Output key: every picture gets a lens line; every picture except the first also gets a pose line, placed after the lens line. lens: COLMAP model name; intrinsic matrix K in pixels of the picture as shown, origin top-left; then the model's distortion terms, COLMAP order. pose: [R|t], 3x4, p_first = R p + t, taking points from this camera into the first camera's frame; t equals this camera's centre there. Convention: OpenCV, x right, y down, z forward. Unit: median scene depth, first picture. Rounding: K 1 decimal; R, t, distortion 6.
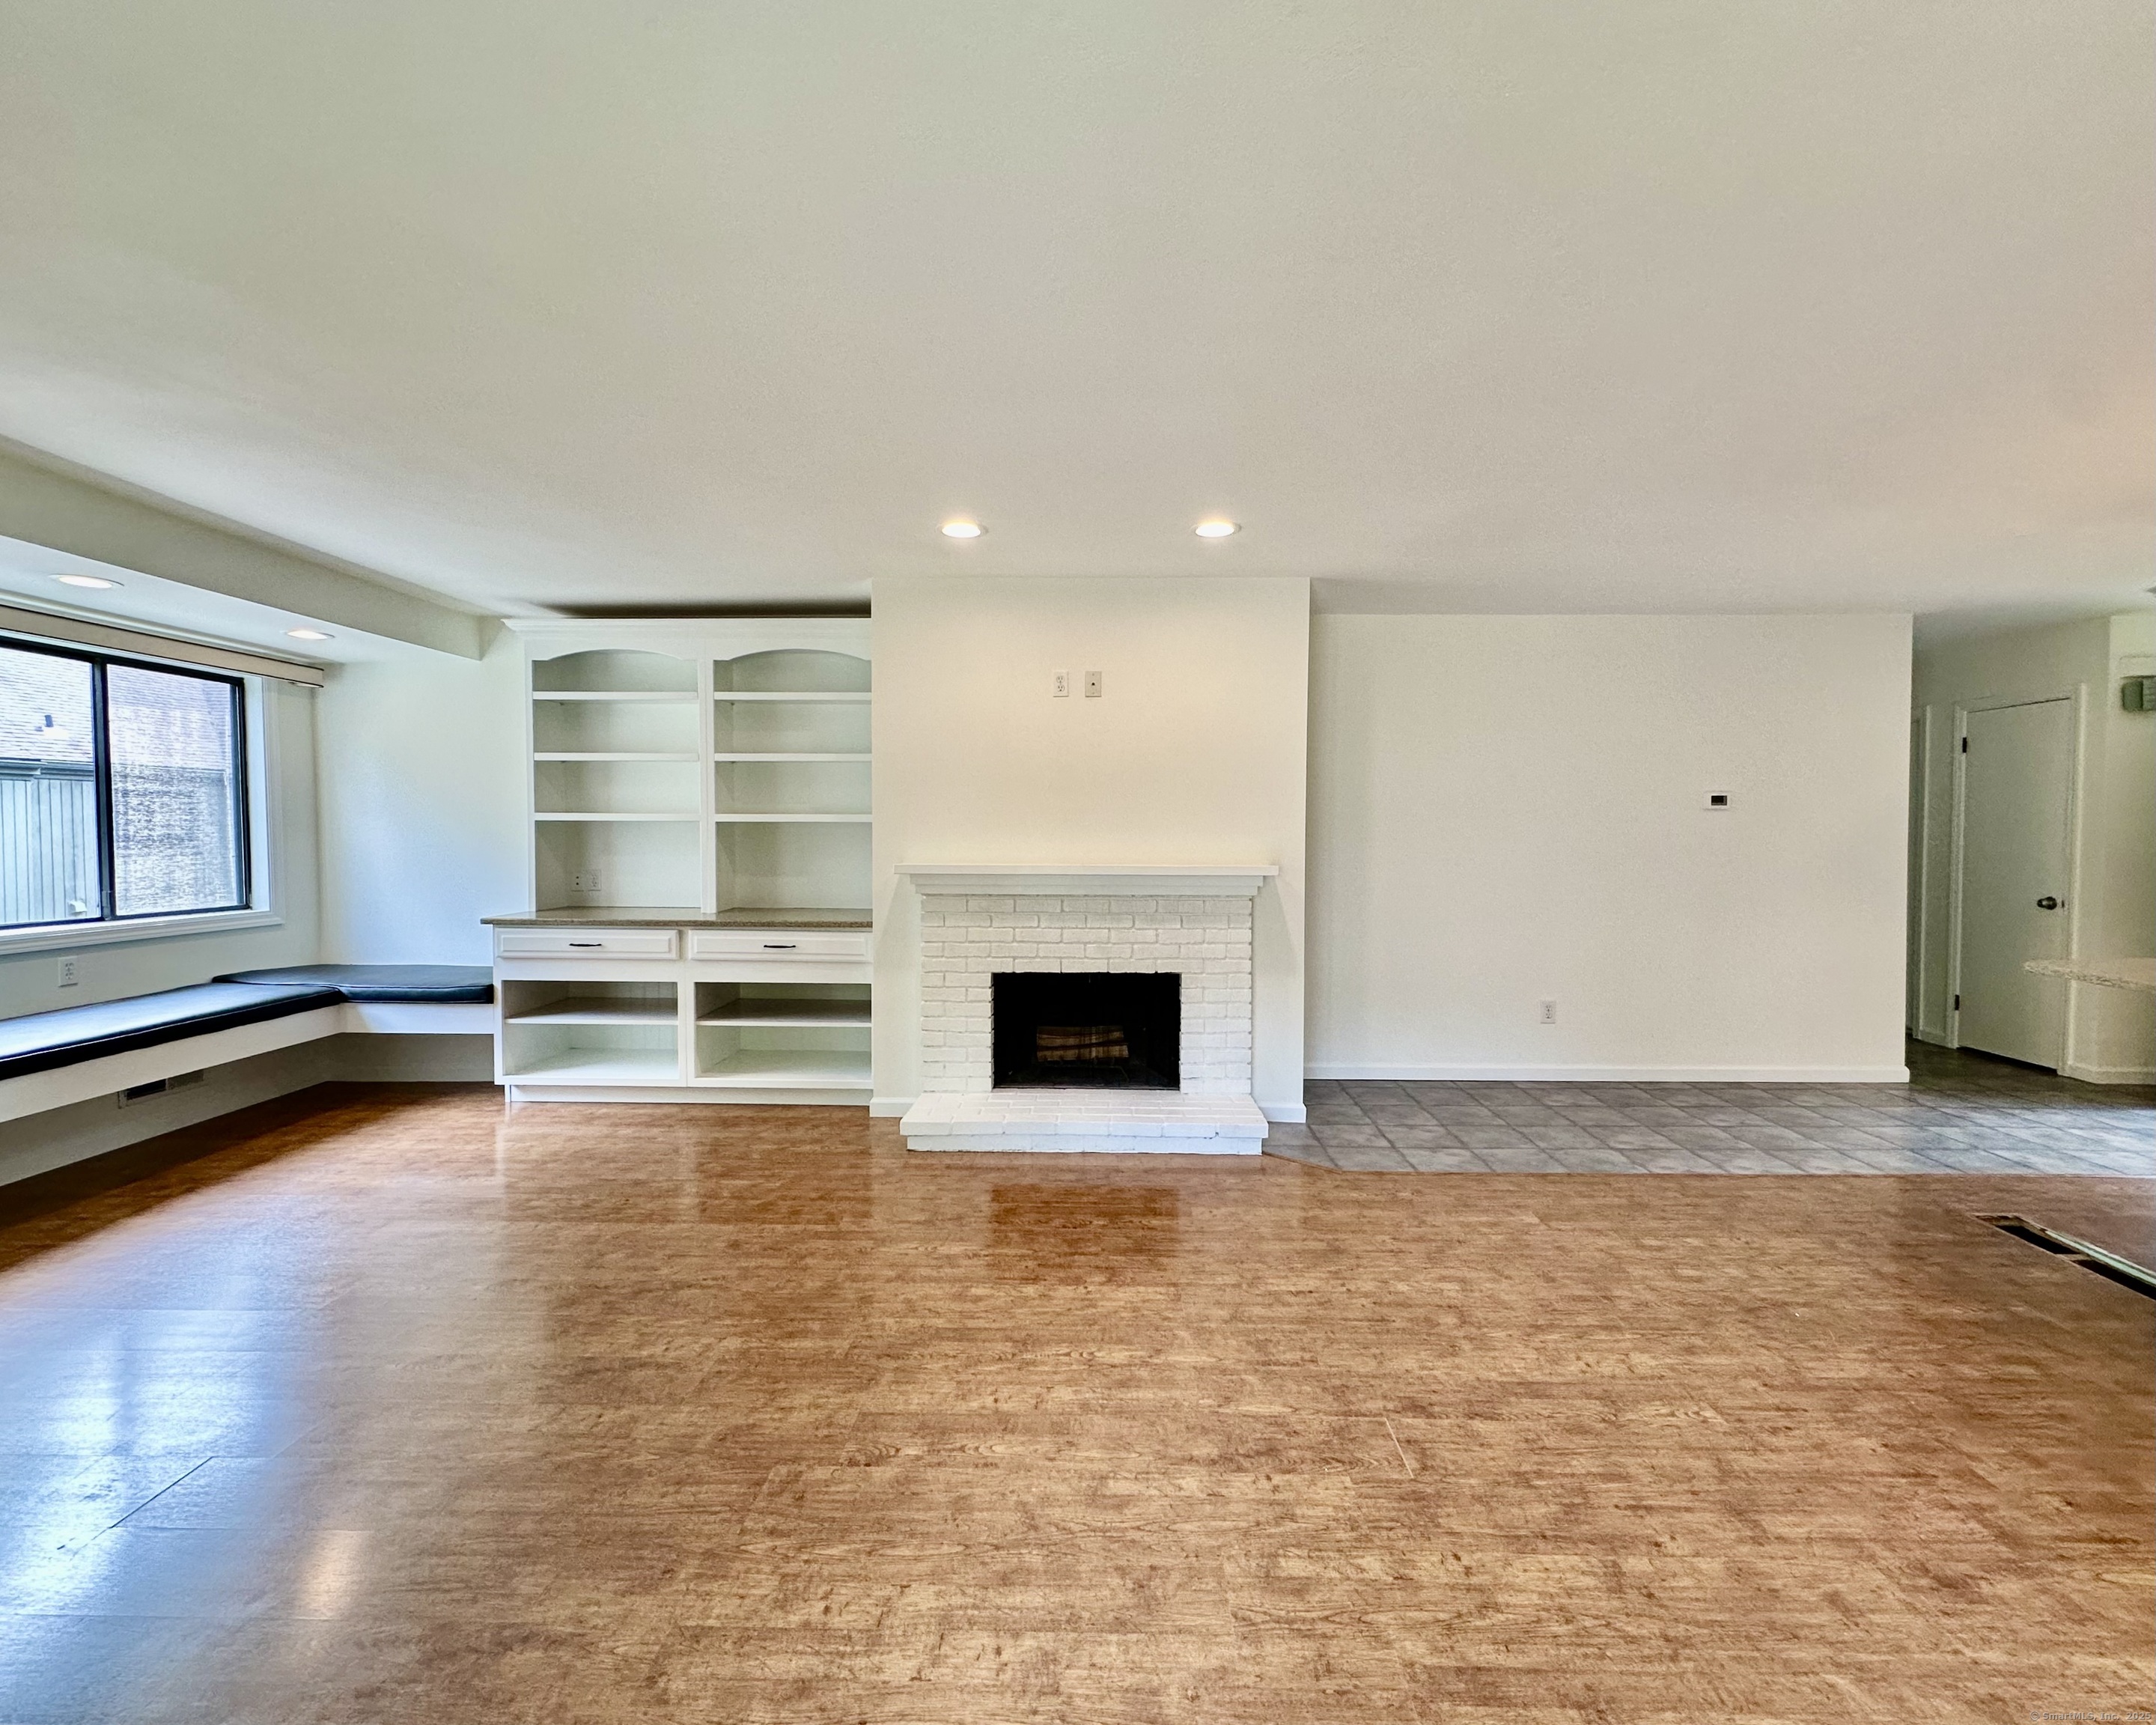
lens RADIAL K [[933.4, 0, 1079.4], [0, 933.4, 854.8], [0, 0, 1]] dist [-0.005057, 0.000185]
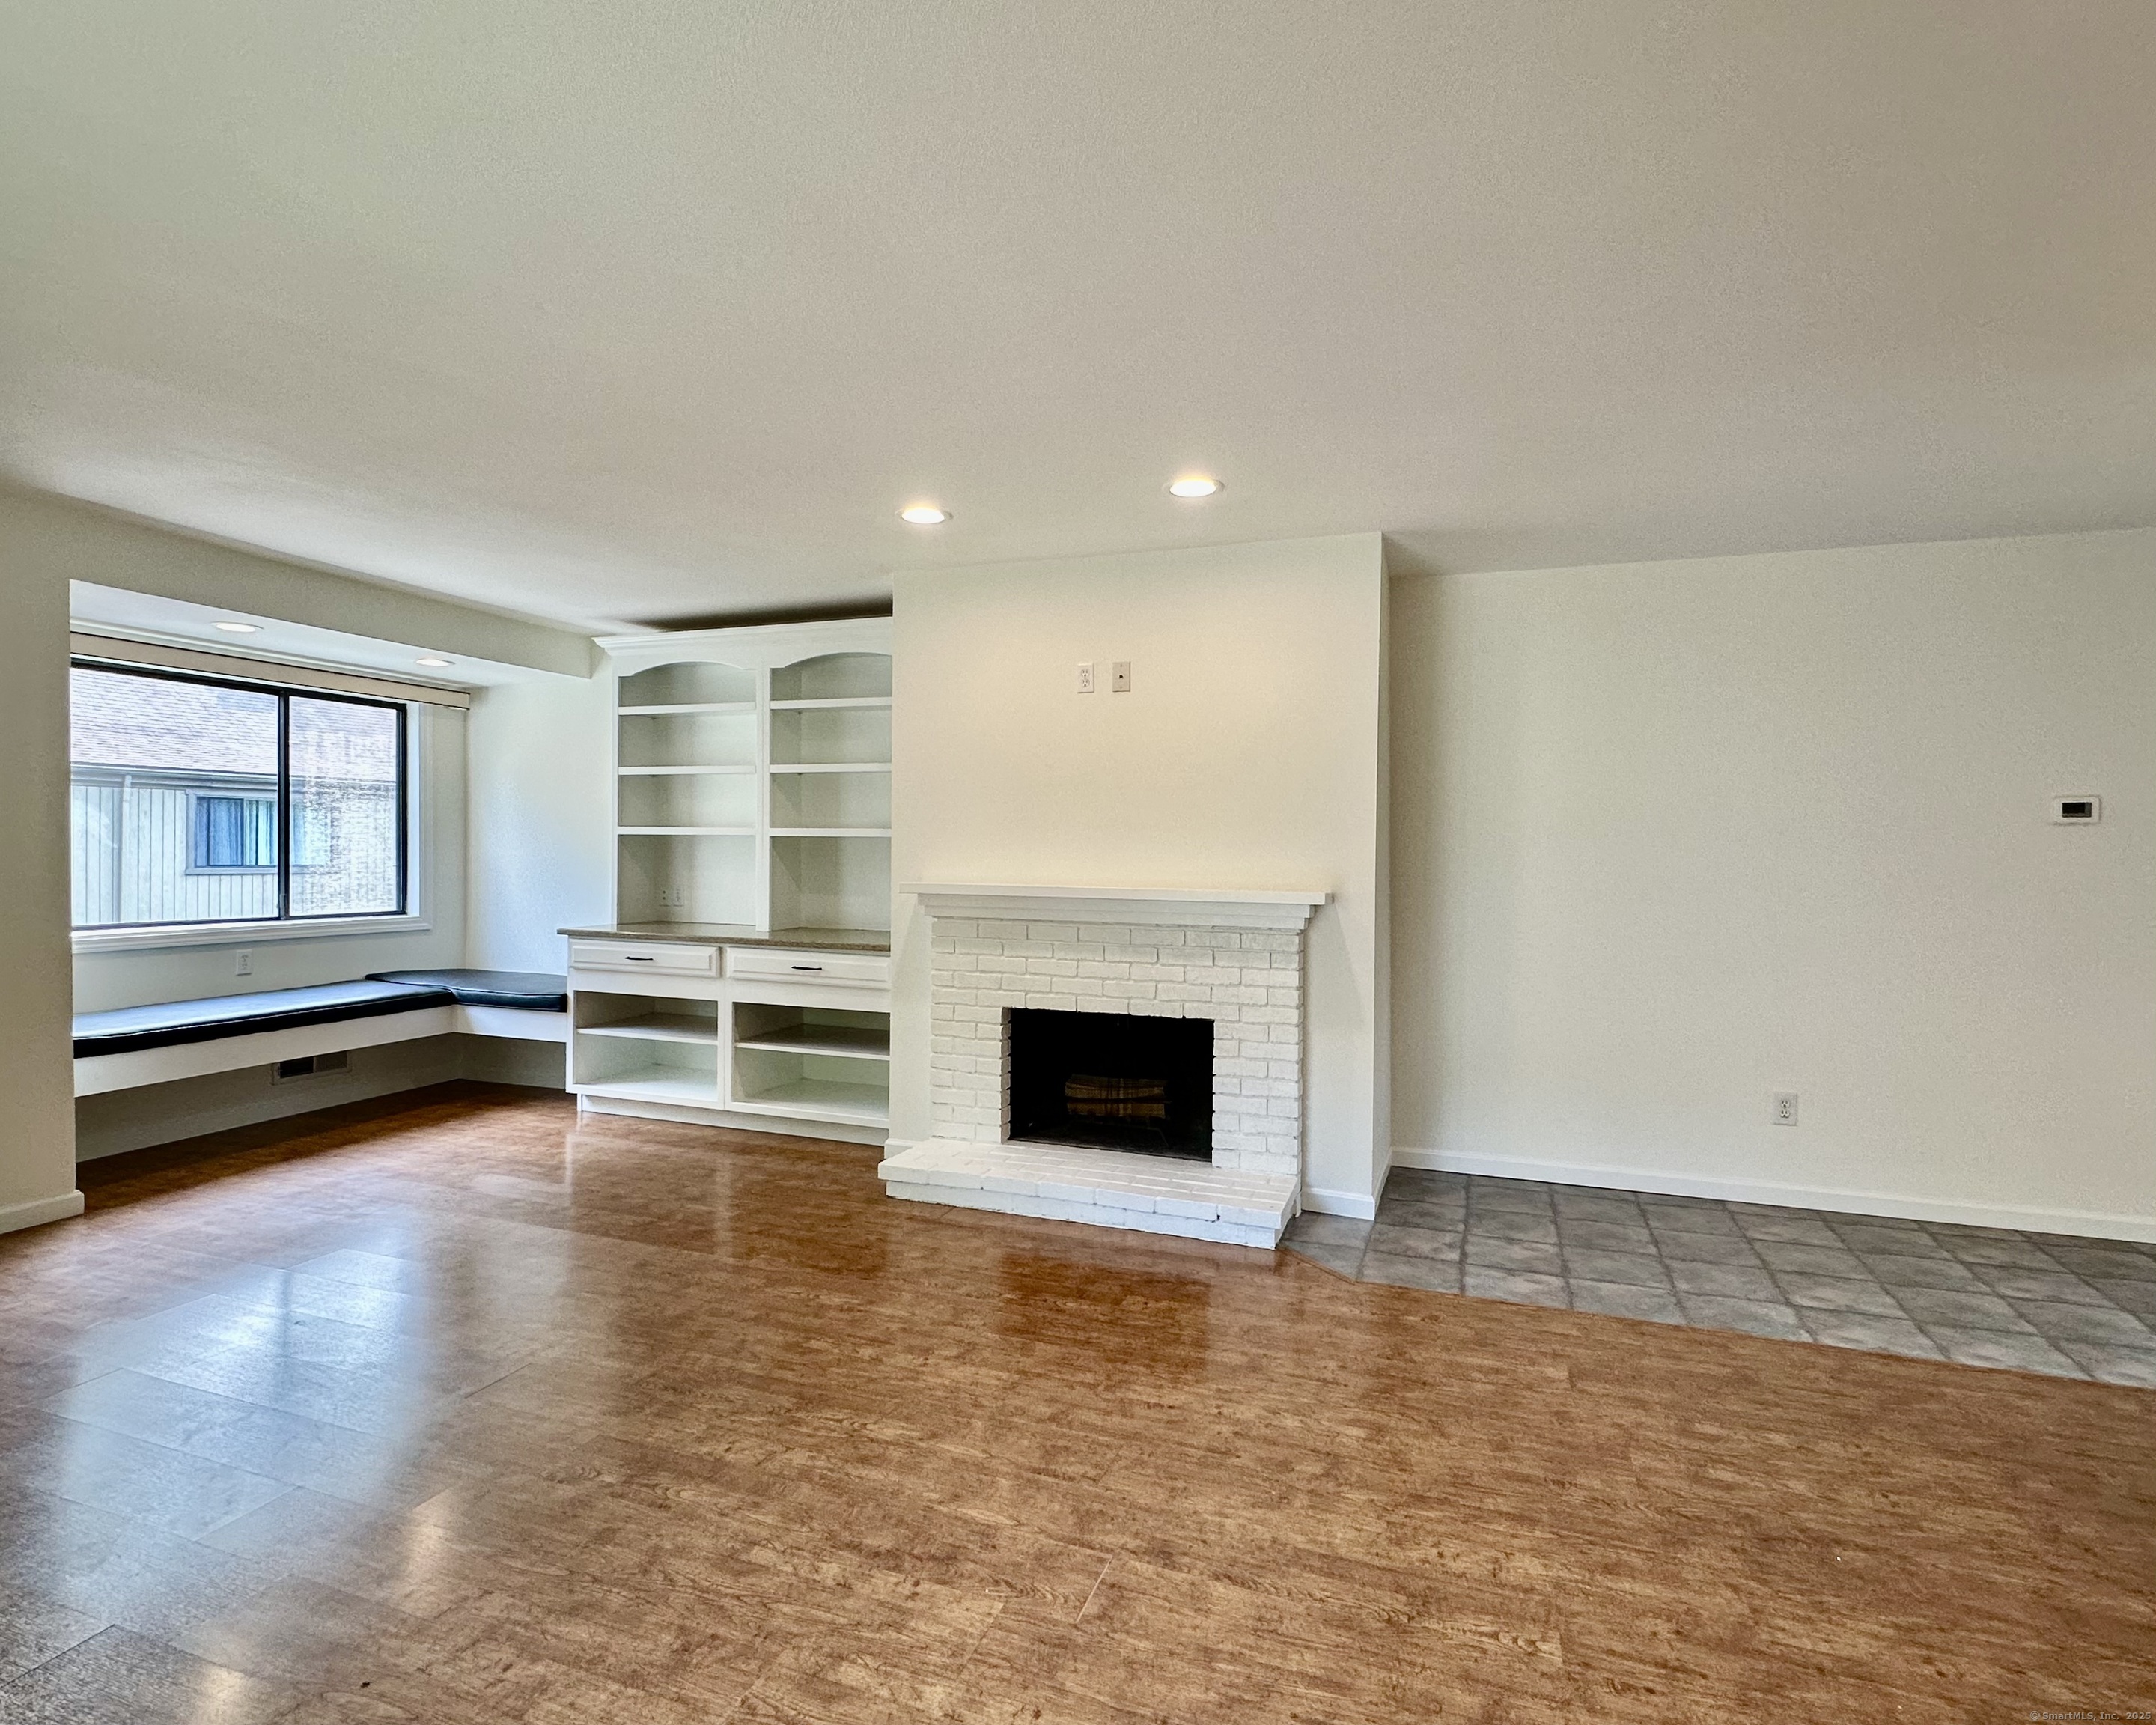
lens RADIAL K [[1115.9, 0, 1076.8], [0, 1115.9, 846.5], [0, 0, 1]] dist [-0.004332, 0.000962]
pose [[0.945925, 0.006766, -0.324315, 0.314042], [-0.017570, 0.999383, -0.030399, 0.005264], [0.323910, 0.034453, 0.945460, 0.019856]]
